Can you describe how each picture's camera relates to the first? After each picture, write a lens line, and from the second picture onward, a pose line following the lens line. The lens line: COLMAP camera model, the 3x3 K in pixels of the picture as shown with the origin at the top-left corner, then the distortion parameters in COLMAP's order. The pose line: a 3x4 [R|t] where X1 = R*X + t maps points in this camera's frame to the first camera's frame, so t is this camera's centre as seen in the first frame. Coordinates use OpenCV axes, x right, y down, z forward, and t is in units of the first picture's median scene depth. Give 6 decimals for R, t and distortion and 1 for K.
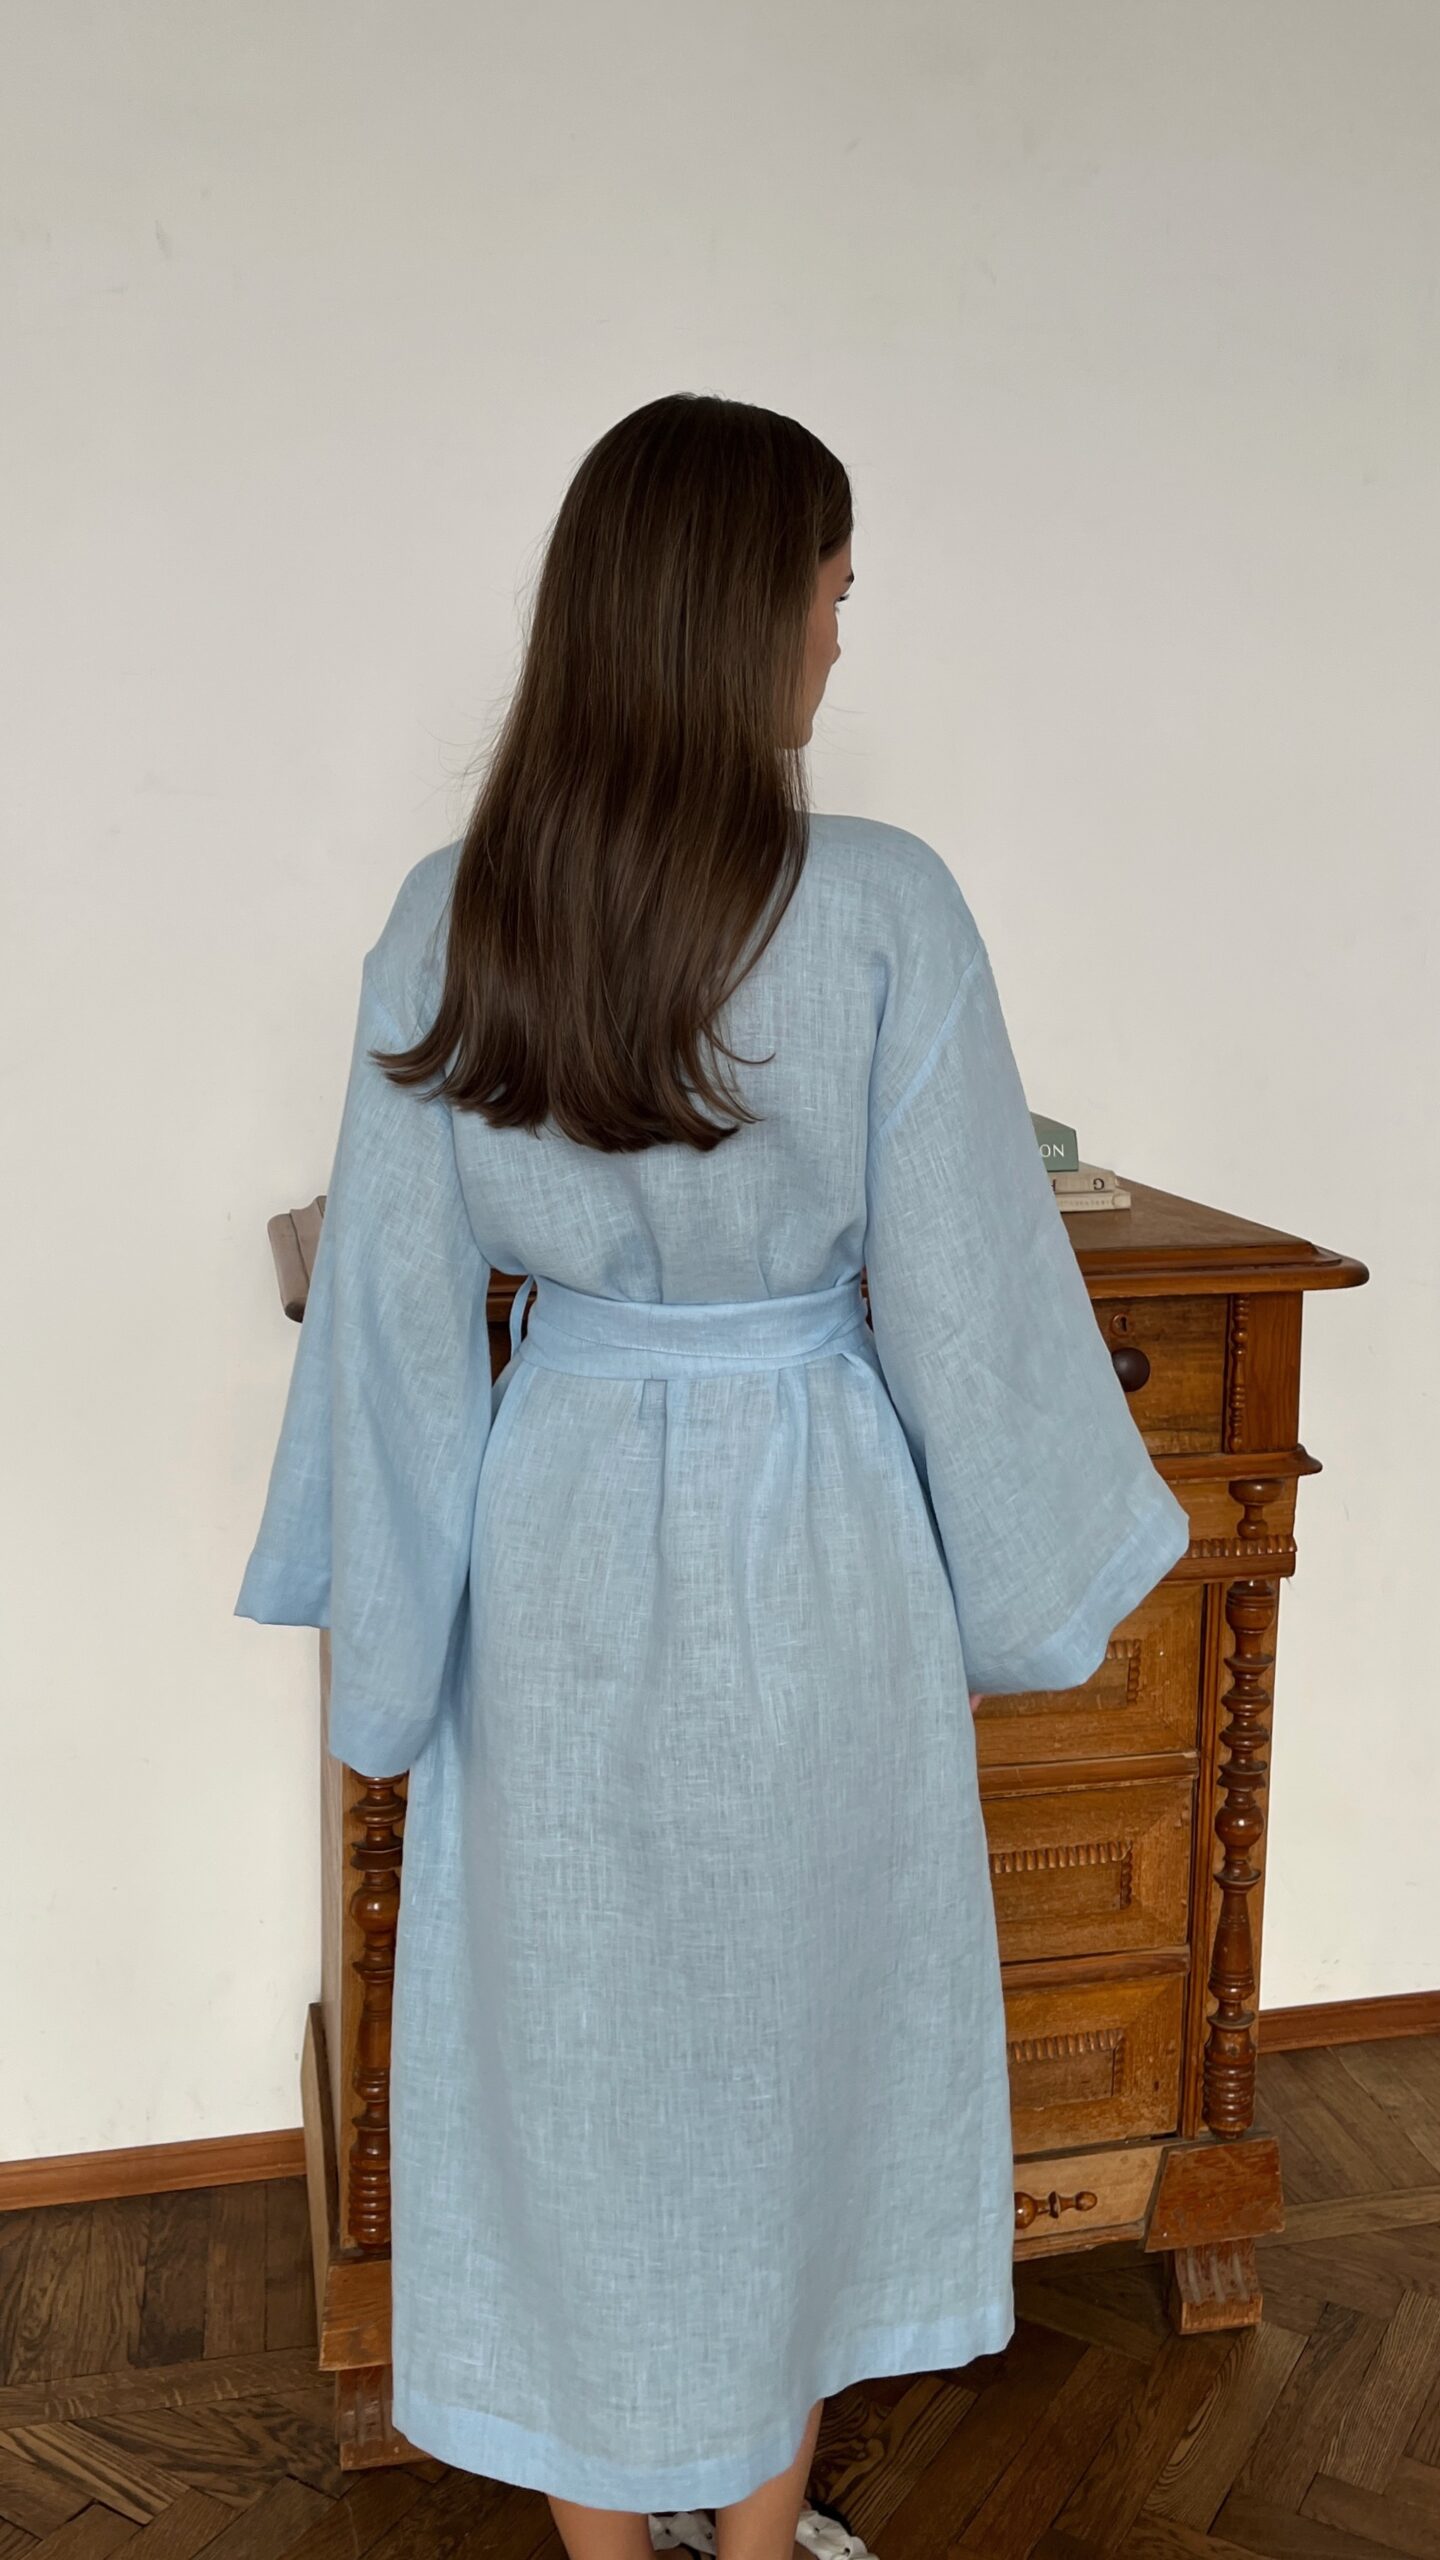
lens RADIAL K [[2160.3, 0, 727.3], [0, 2160.3, 1270.1], [0, 0, 1]] dist [0.204367, -0.244407]
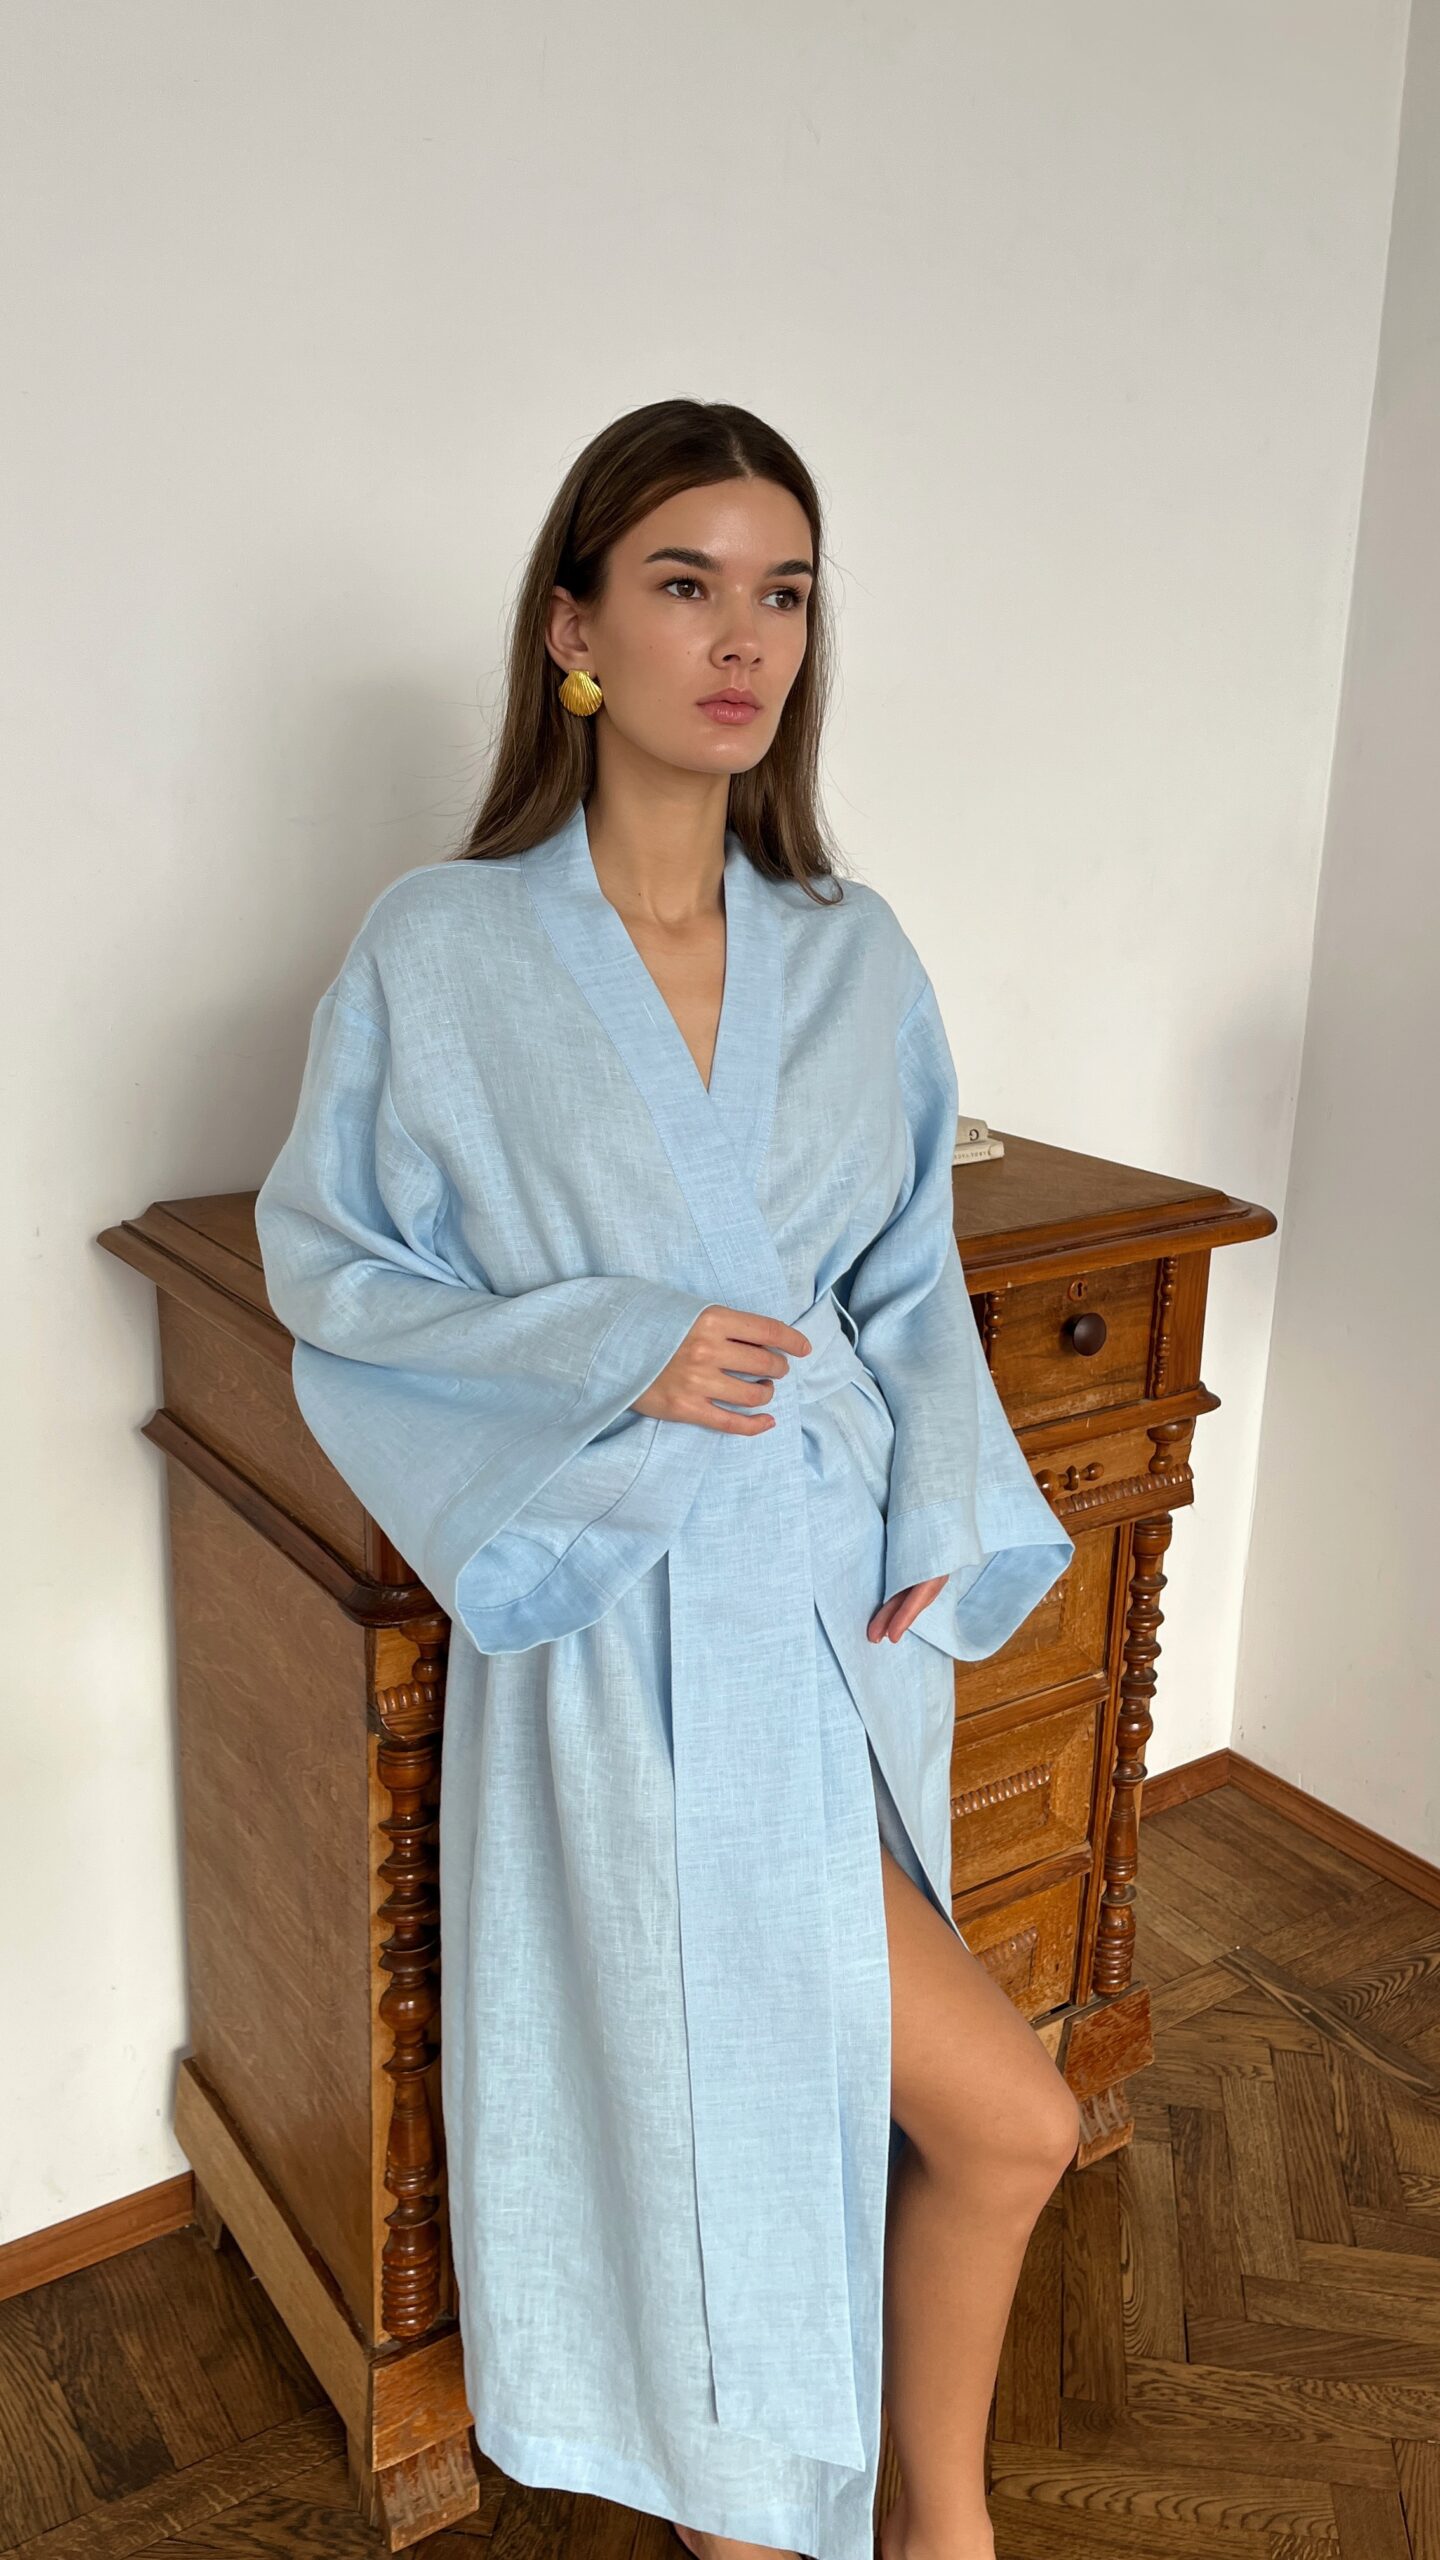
lens RADIAL K [[1915.3, 0, 719.8], [0, 1915.3, 1344.1], [0, 0, 1]] dist [0.185467, -0.233172]
pose [[0.928849, -0.101111, 0.356393, -0.277375], [0.050867, 0.987730, 0.147652, -0.085418], [-0.366949, -0.119018, 0.922596, 0.222150]]
